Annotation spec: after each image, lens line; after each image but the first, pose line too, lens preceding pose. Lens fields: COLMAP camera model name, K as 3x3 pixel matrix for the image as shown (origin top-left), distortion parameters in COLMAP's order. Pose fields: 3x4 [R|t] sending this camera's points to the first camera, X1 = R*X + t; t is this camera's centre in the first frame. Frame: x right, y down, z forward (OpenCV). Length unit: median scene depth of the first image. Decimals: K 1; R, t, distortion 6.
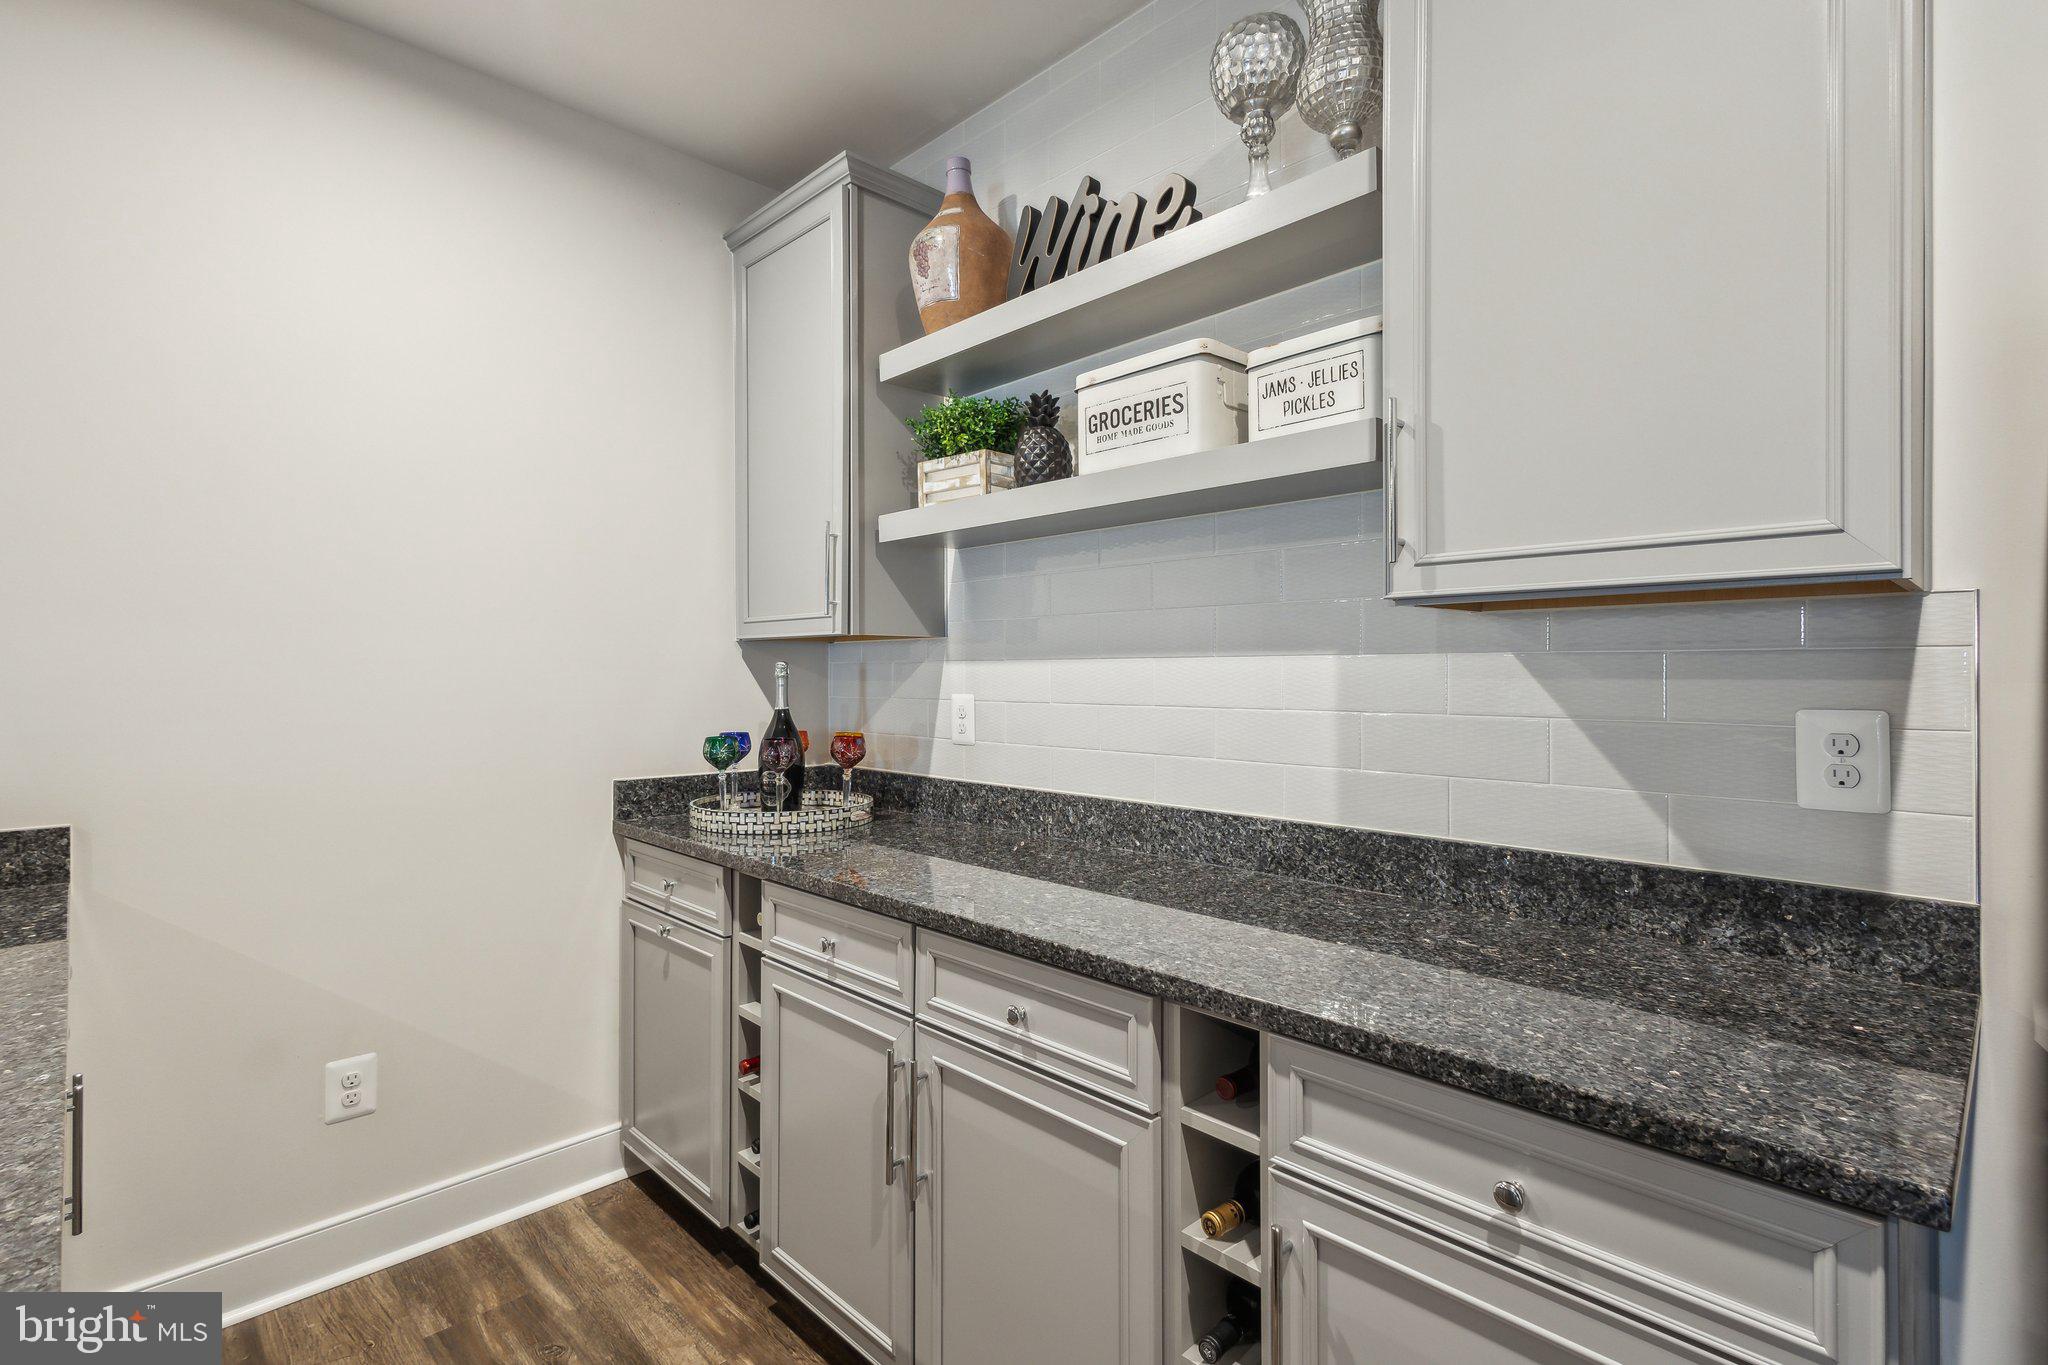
lens RADIAL K [[963.0, 0, 1011.1], [0, 963.0, 665.0], [0, 0, 1]] dist [0.014354, -0.002592]
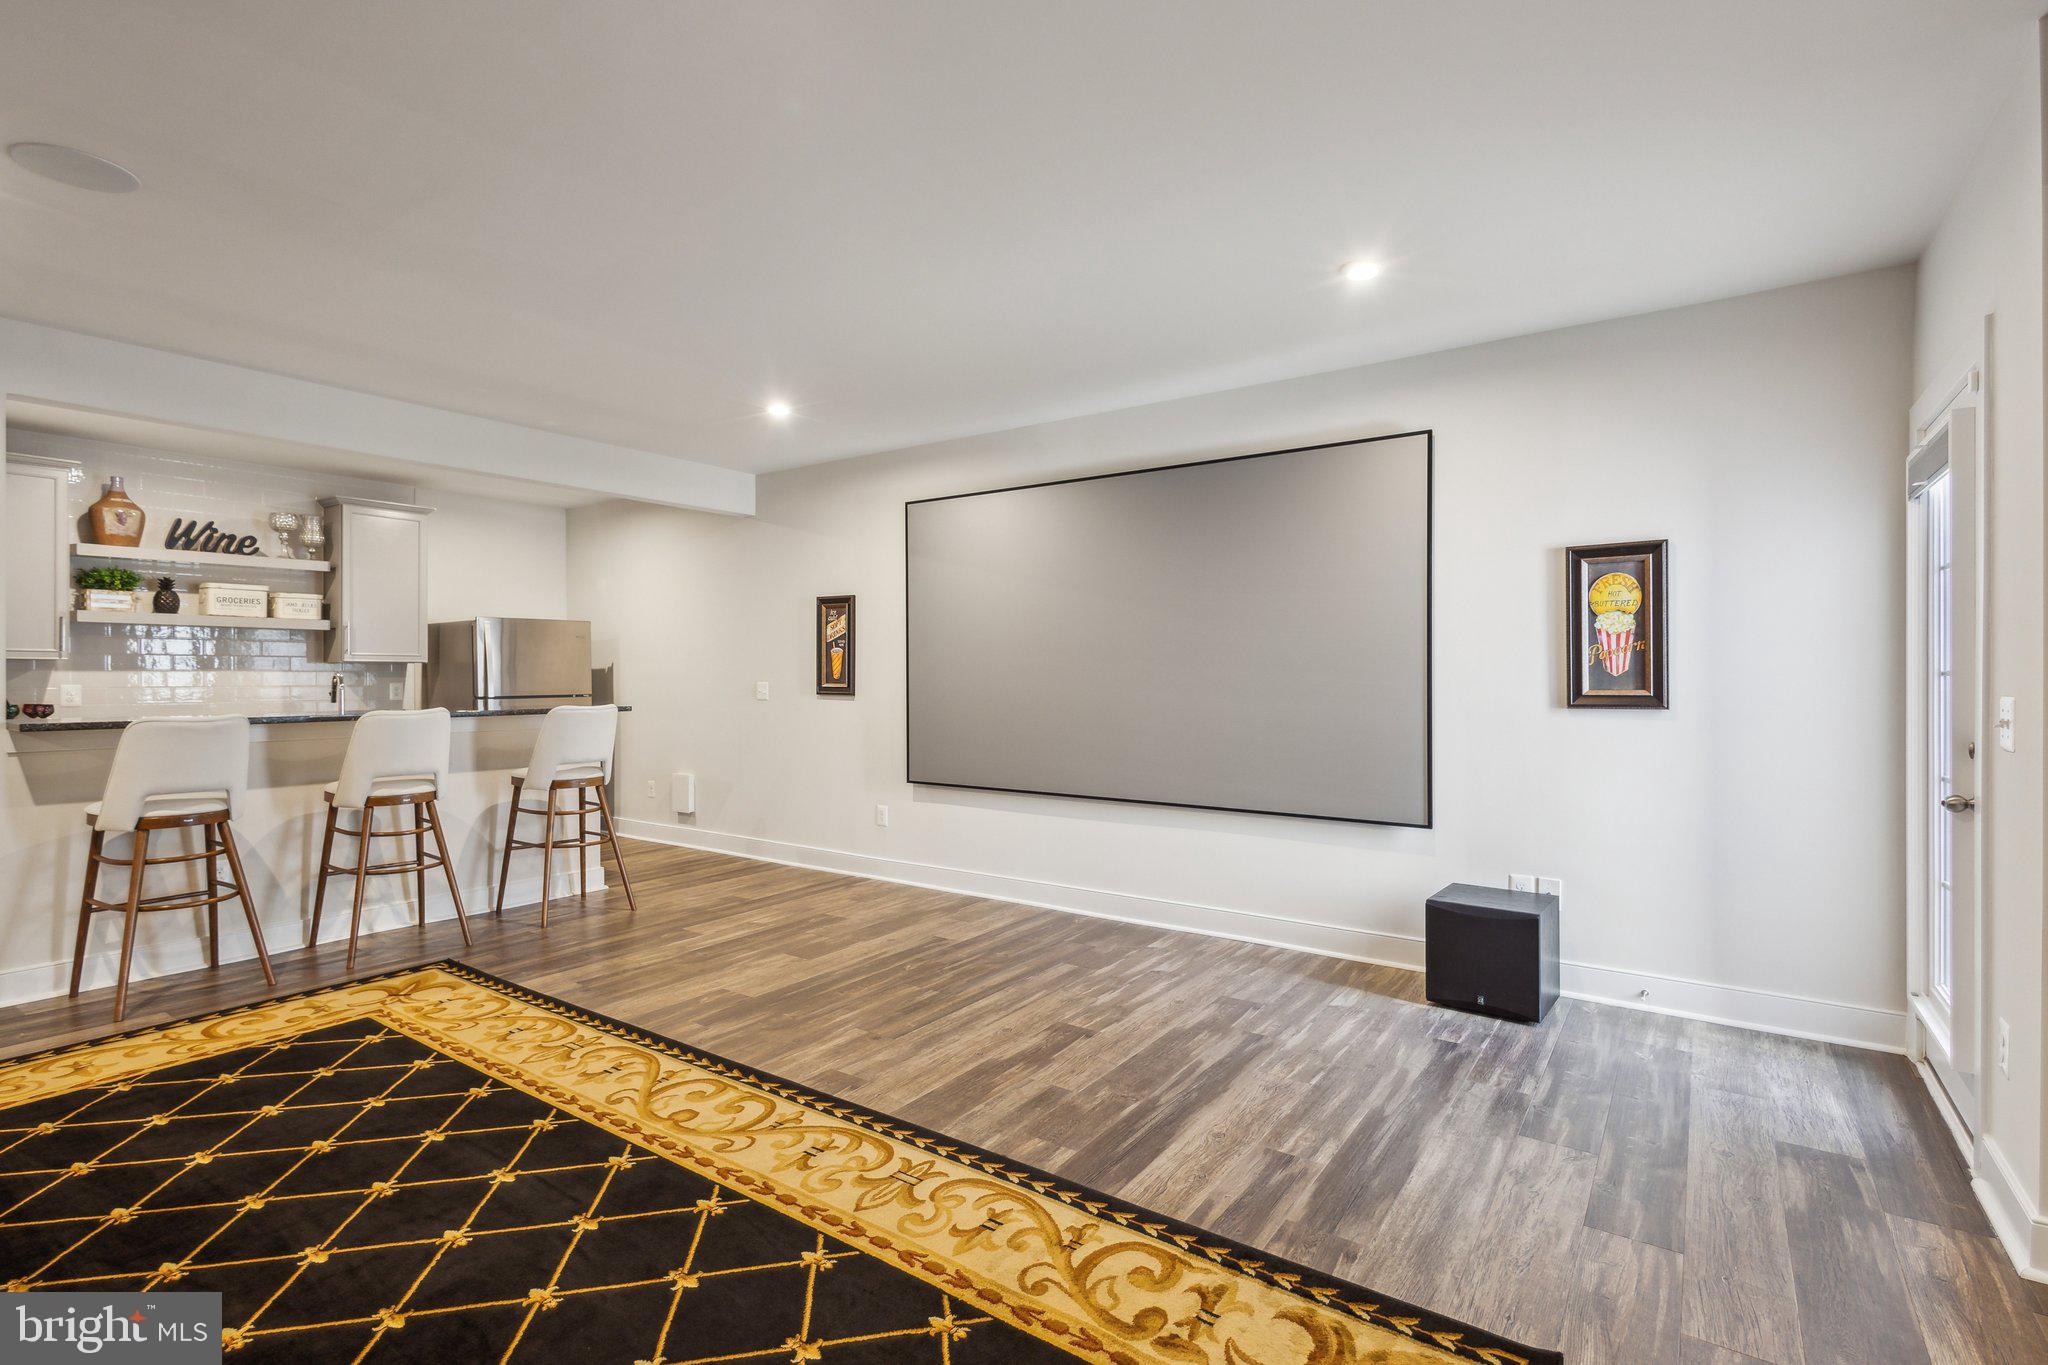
lens RADIAL K [[963.0, 0, 989.3], [0, 963.0, 669.4], [0, 0, 1]] dist [0.014354, -0.002592]
pose [[-0.158024, 0.011240, 0.987371, -3.814989], [-0.005920, 0.999906, -0.012330, 0.010729], [-0.987418, -0.007794, -0.157943, -1.126418]]
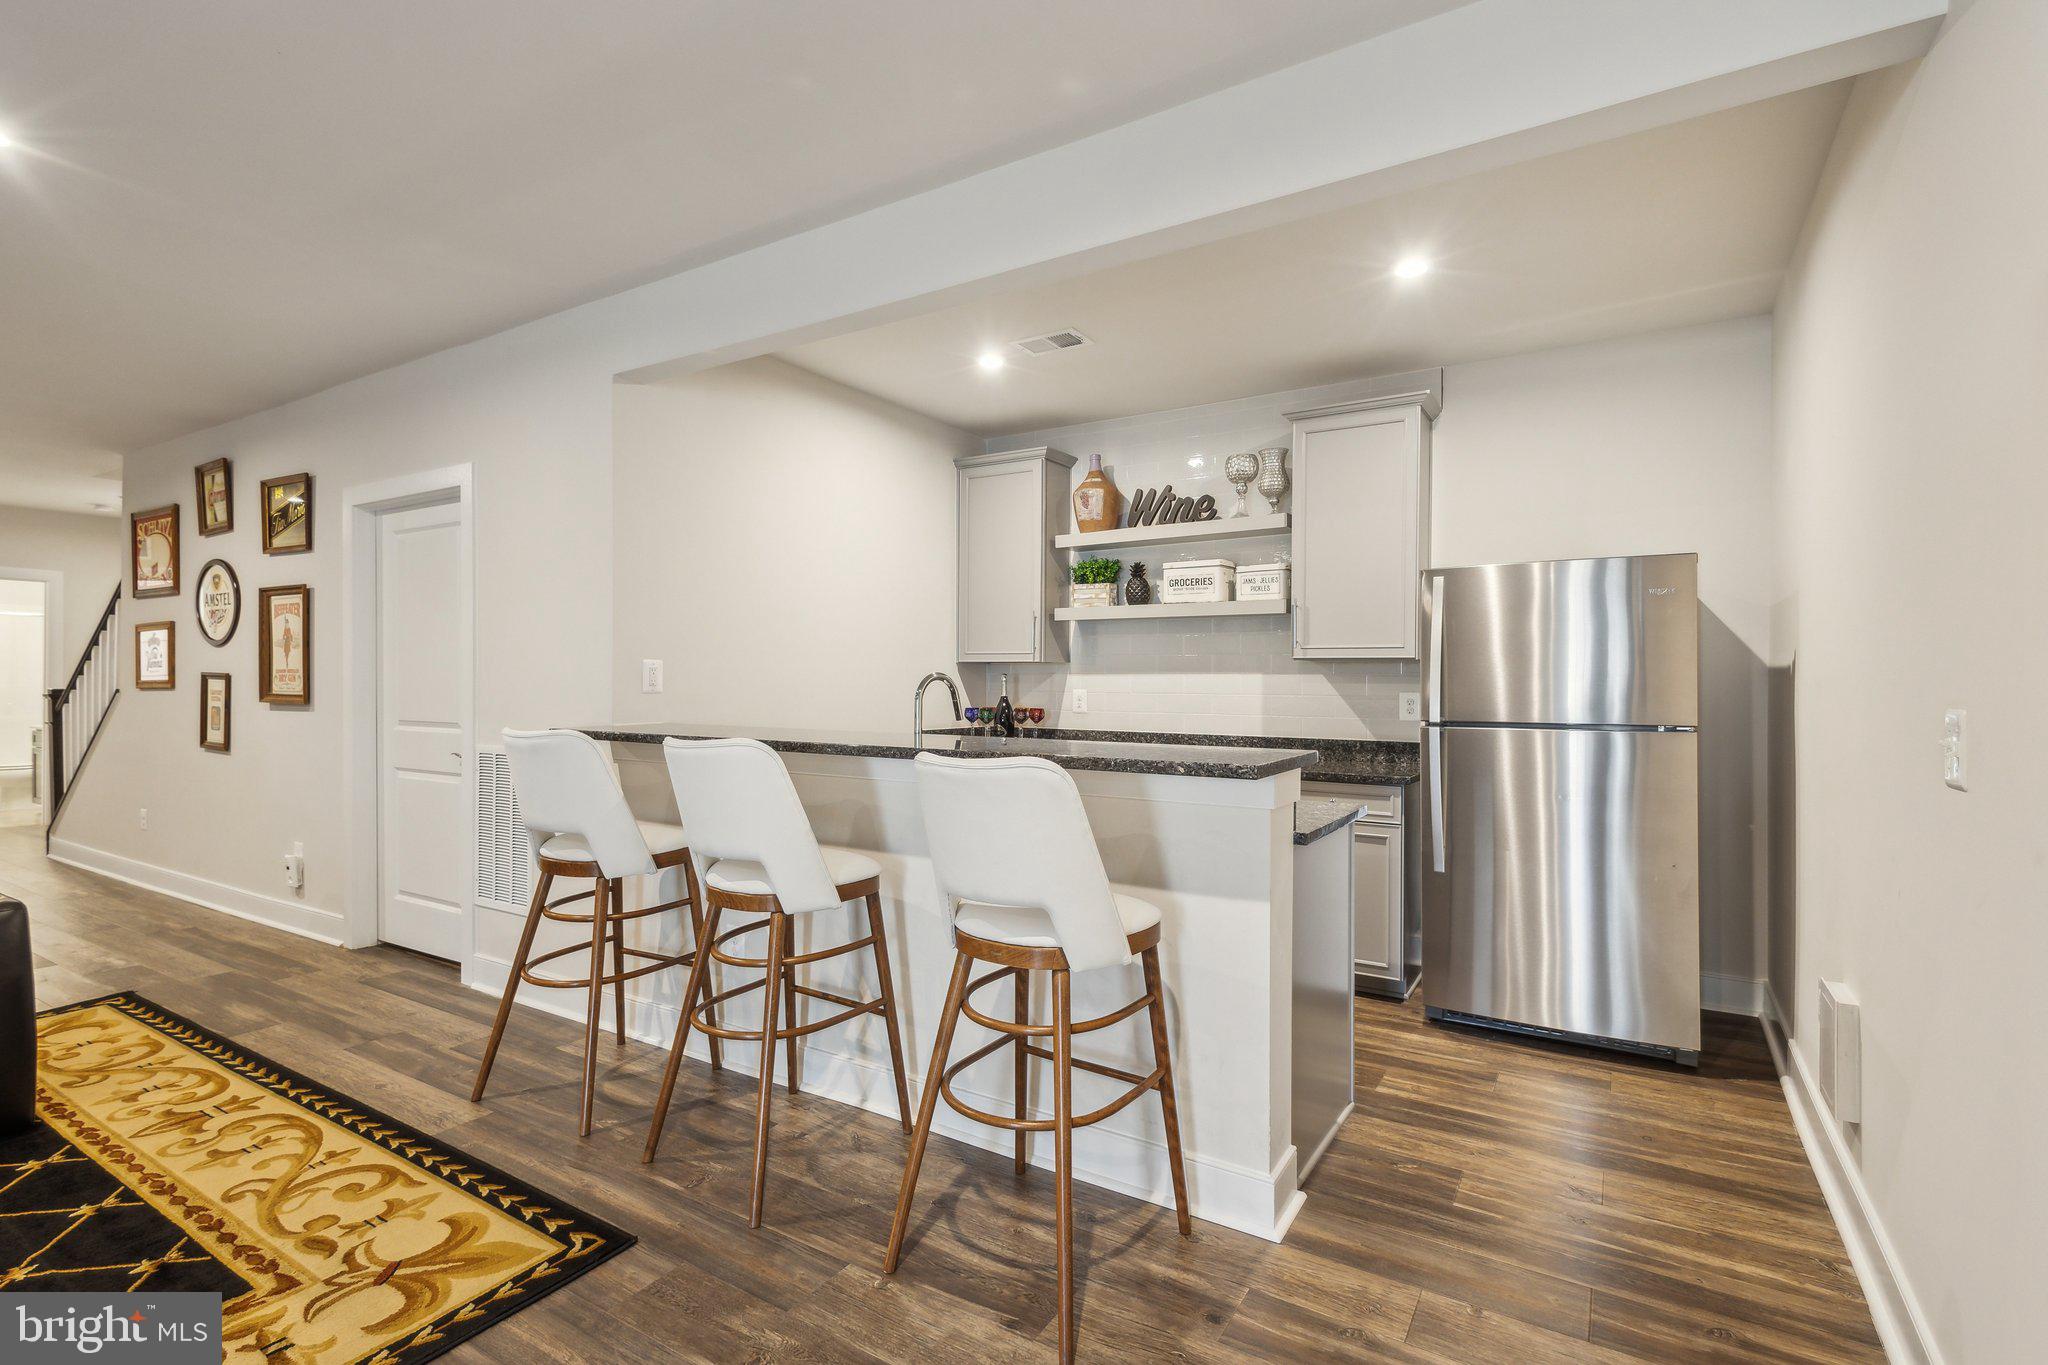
lens RADIAL K [[963.0, 0, 1022.1], [0, 963.0, 673.4], [0, 0, 1]] dist [0.014354, -0.002592]
pose [[0.971981, 0.007797, 0.234931, -0.965403], [-0.008404, 0.999963, 0.001584, -0.011766], [-0.234910, -0.003514, 0.972011, -1.493511]]
